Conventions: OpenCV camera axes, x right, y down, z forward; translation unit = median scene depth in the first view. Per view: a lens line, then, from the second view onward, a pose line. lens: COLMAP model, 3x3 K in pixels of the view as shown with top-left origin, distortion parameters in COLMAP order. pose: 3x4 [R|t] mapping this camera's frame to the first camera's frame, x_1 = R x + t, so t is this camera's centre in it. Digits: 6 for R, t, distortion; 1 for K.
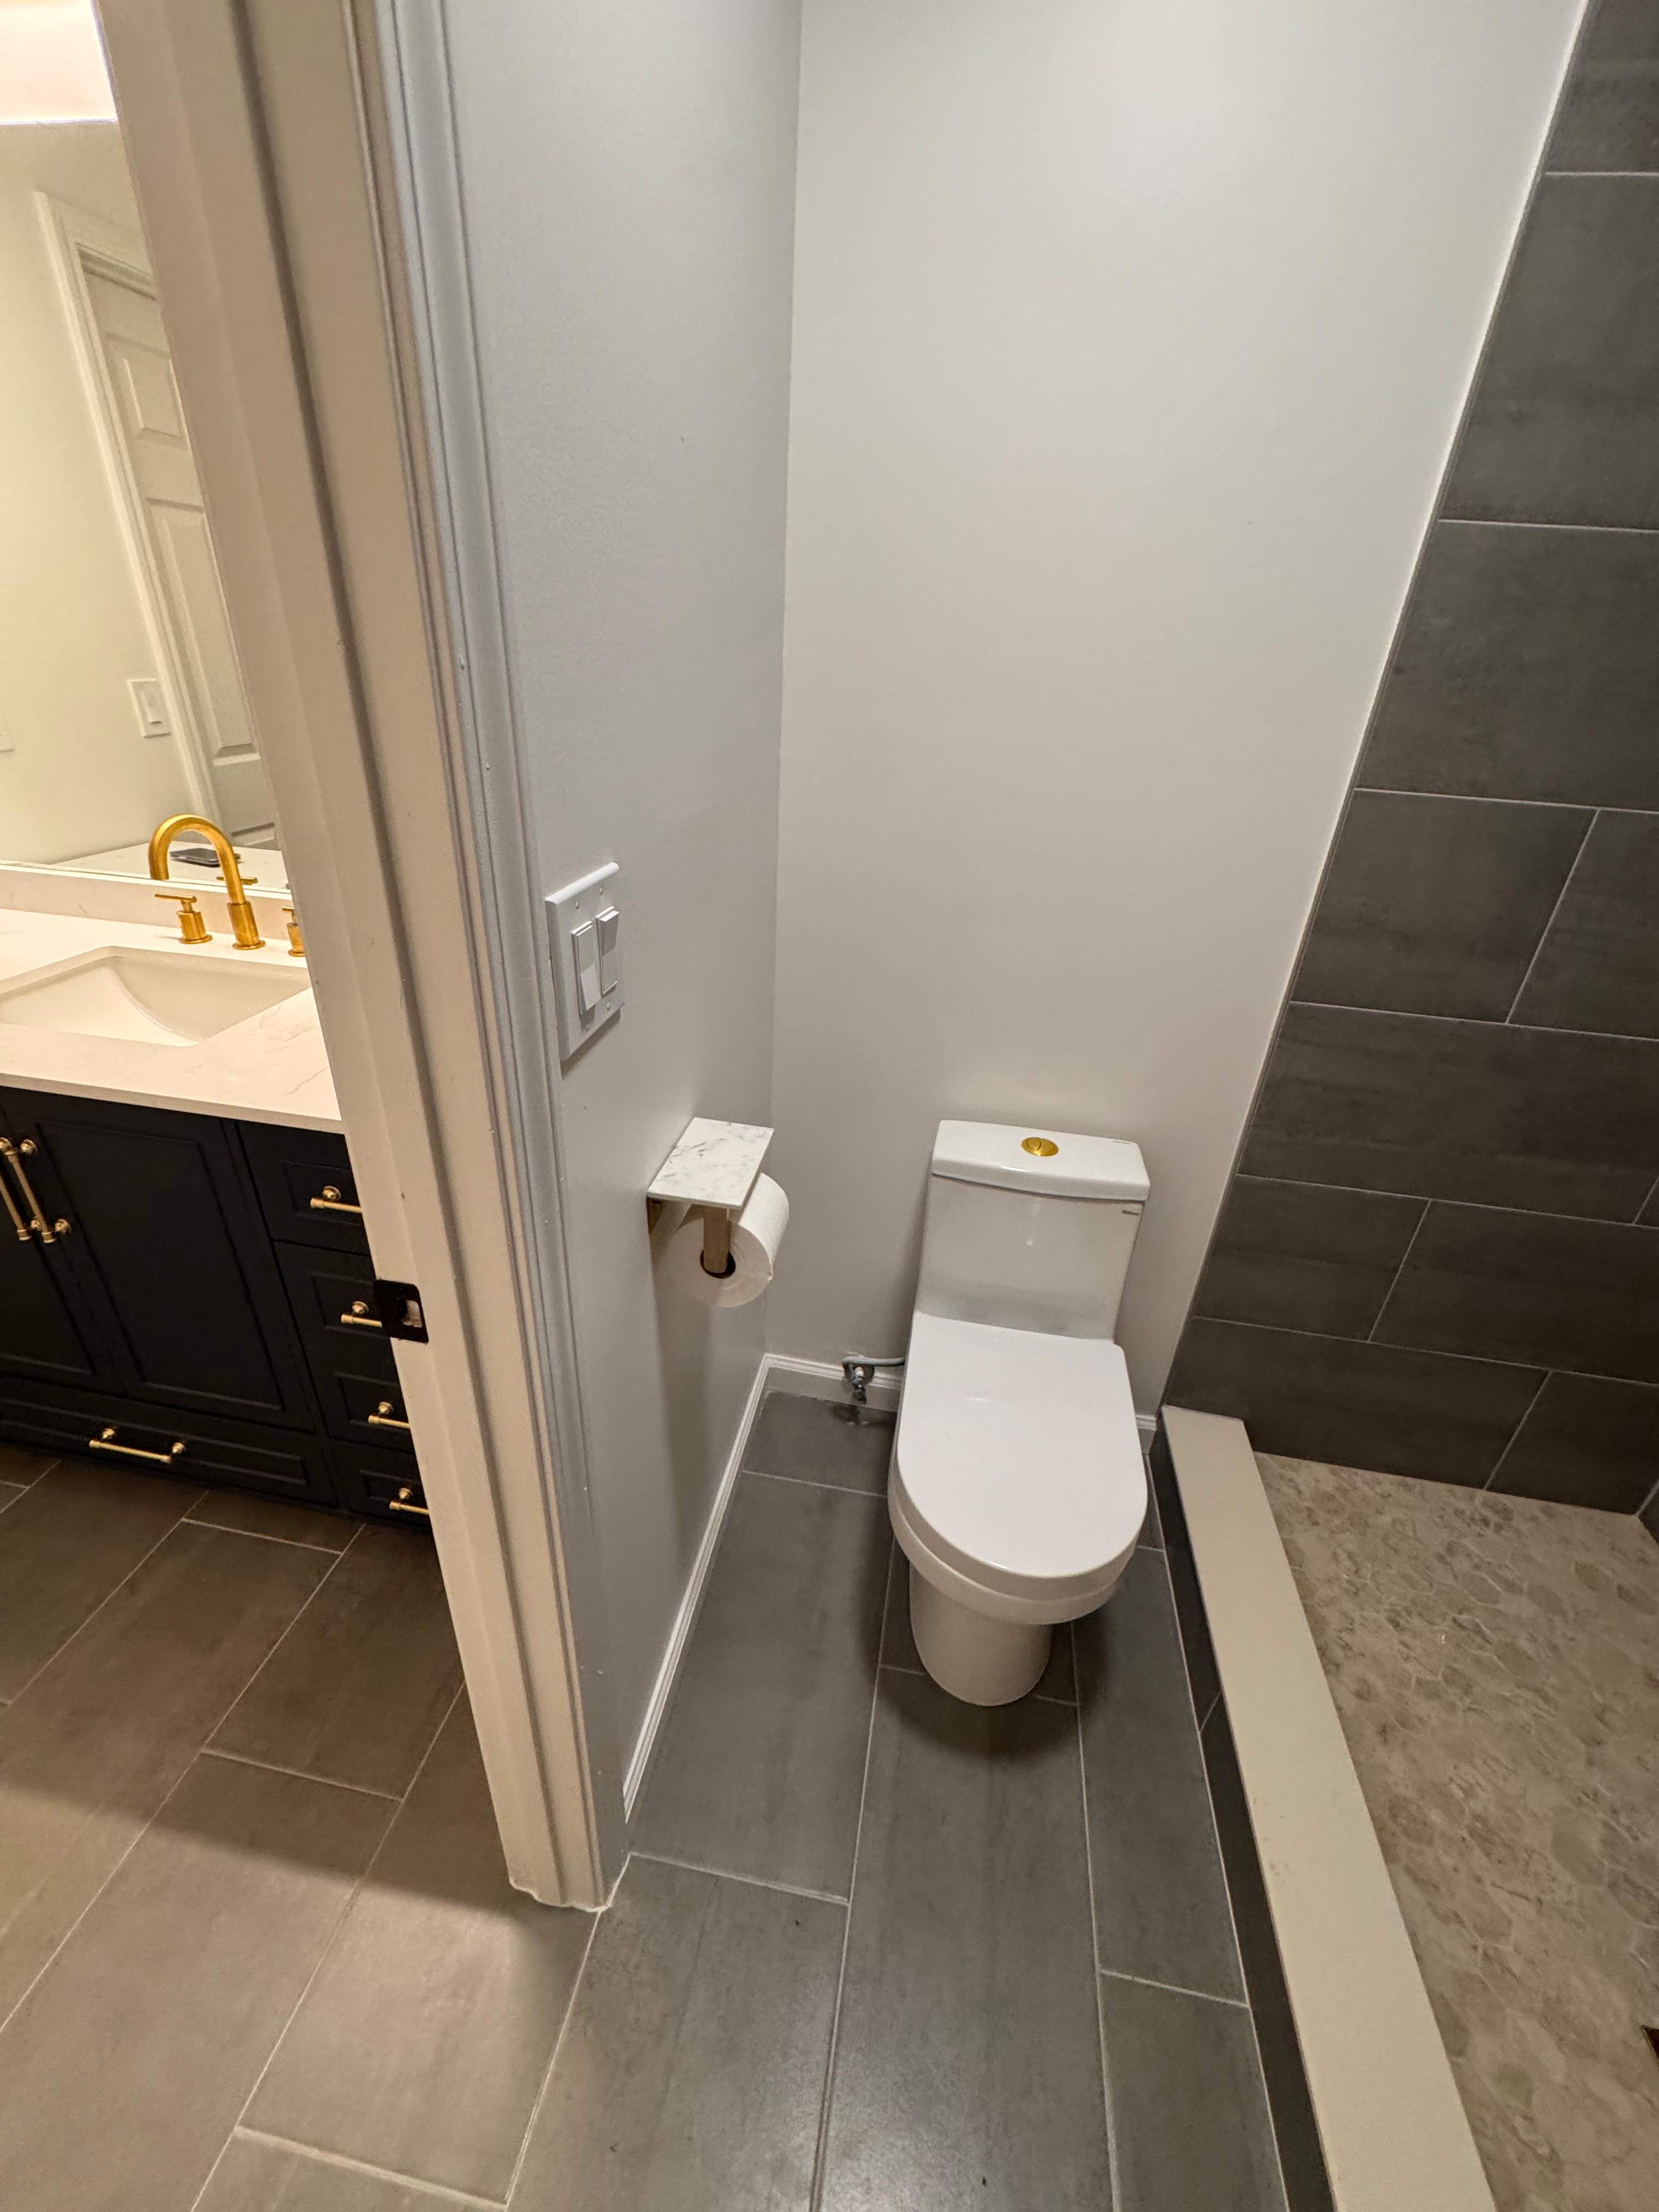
lens RADIAL K [[883.0, 0, 834.3], [0, 883.0, 1106.3], [0, 0, 1]] dist [-0.001362, -0.000355]
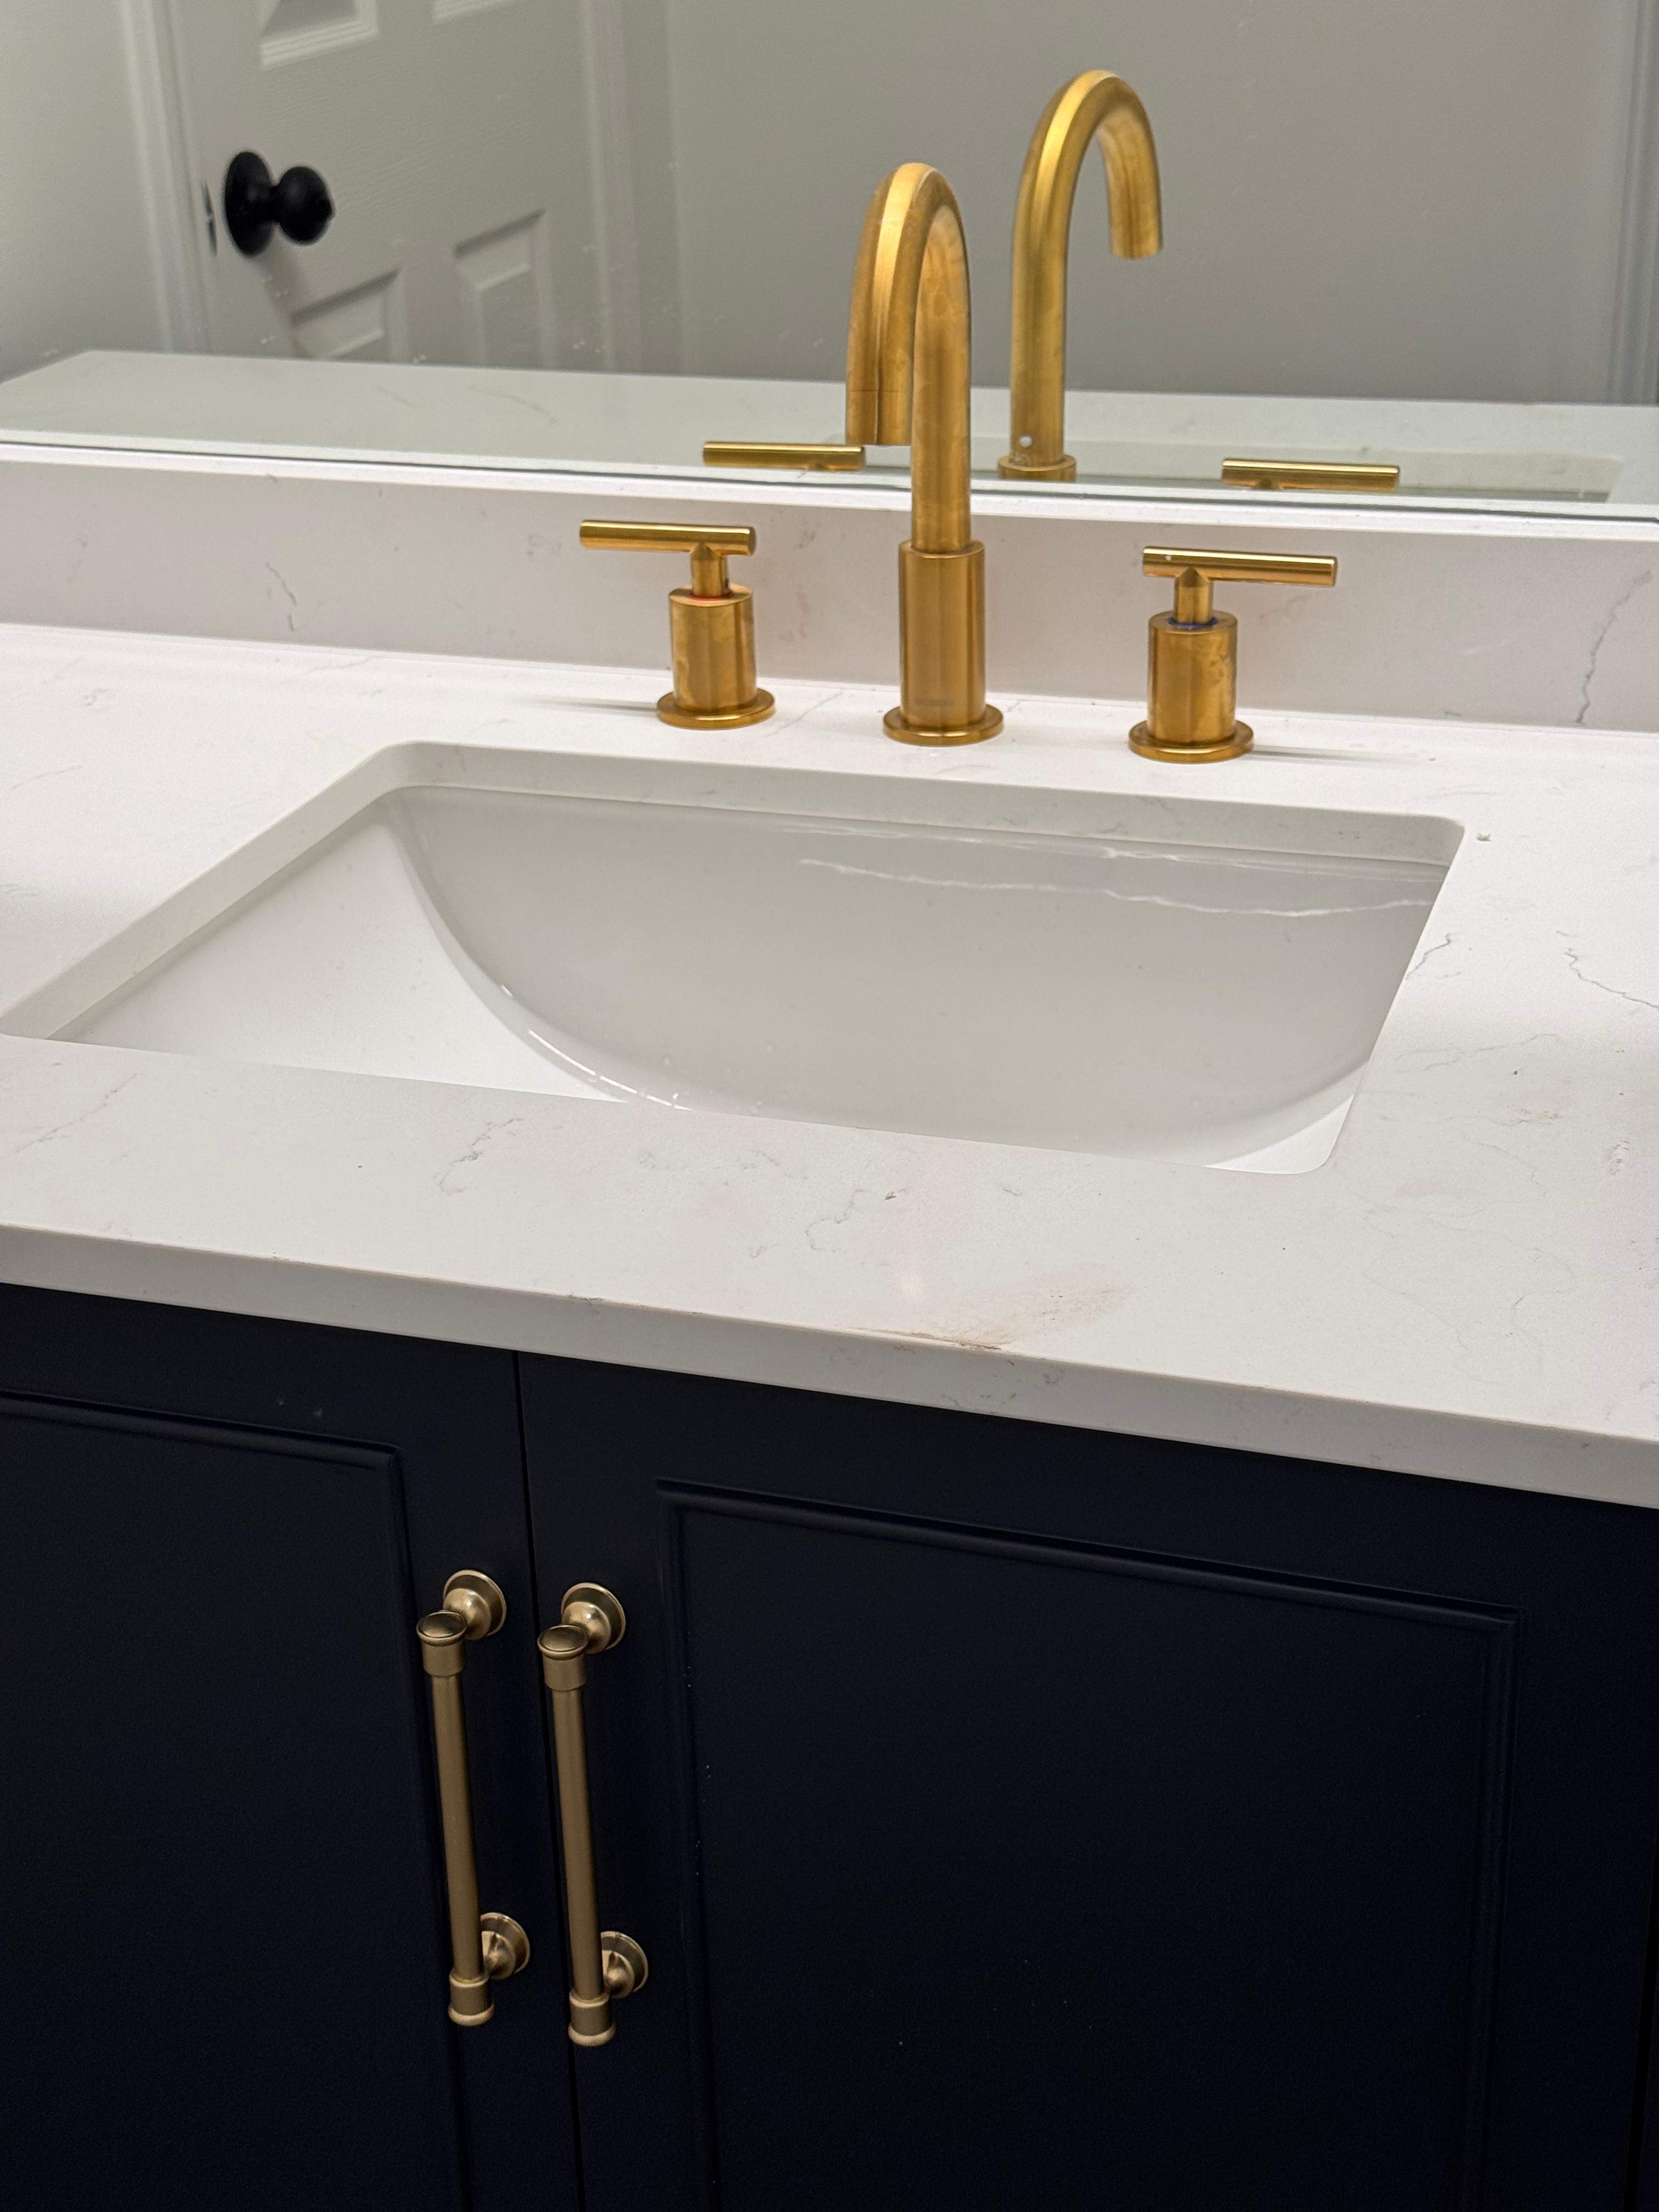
lens RADIAL K [[3107.7, 0, 823.7], [0, 3107.7, 1096.5], [0, 0, 1]] dist [0.231594, 0.000000]
pose [[0.983531, -0.017181, -0.179920, -0.597366], [0.006999, 0.998345, -0.057075, -0.034474], [0.180603, 0.054876, 0.982024, 0.175323]]
